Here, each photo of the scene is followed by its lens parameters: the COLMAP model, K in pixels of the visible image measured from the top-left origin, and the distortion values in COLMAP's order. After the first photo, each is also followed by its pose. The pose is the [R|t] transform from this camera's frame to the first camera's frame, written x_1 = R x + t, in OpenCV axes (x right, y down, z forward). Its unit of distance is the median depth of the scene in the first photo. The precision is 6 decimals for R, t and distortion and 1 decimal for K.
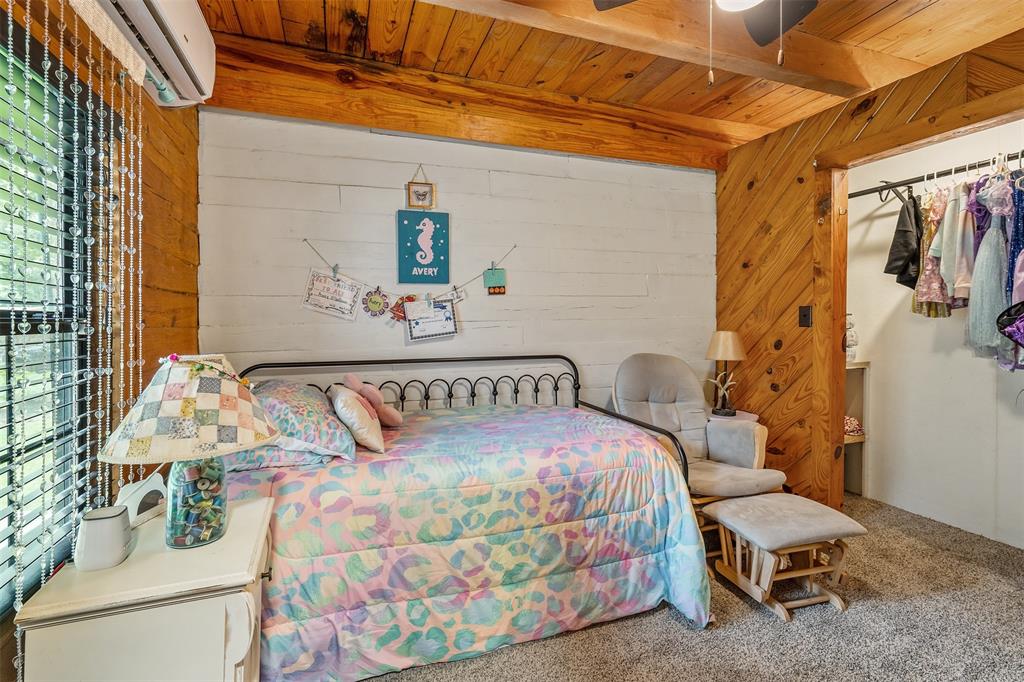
lens RADIAL K [[464.8, 0, 512.1], [0, 464.8, 323.2], [0, 0, 1]] dist [0.001459, -0.000425]
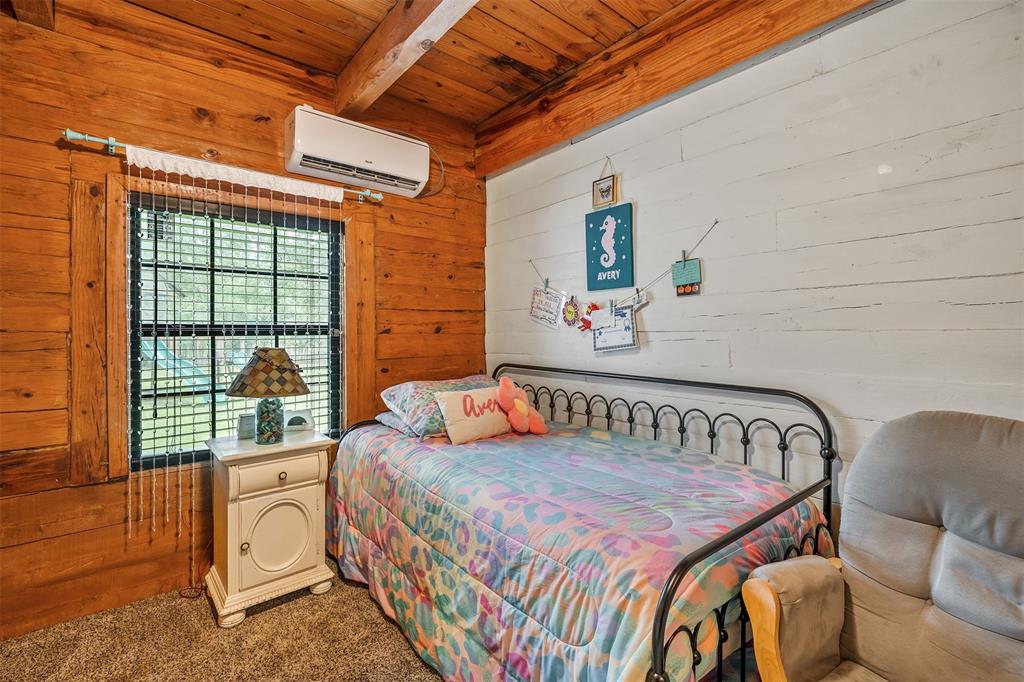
lens RADIAL K [[464.8, 0, 510.8], [0, 464.8, 331.6], [0, 0, 1]] dist [0.001459, -0.000425]
pose [[0.319446, 0.009917, -0.947553, 0.615602], [-0.006859, 0.999943, 0.008153, -0.009418], [0.947580, 0.003895, 0.319496, 0.549459]]
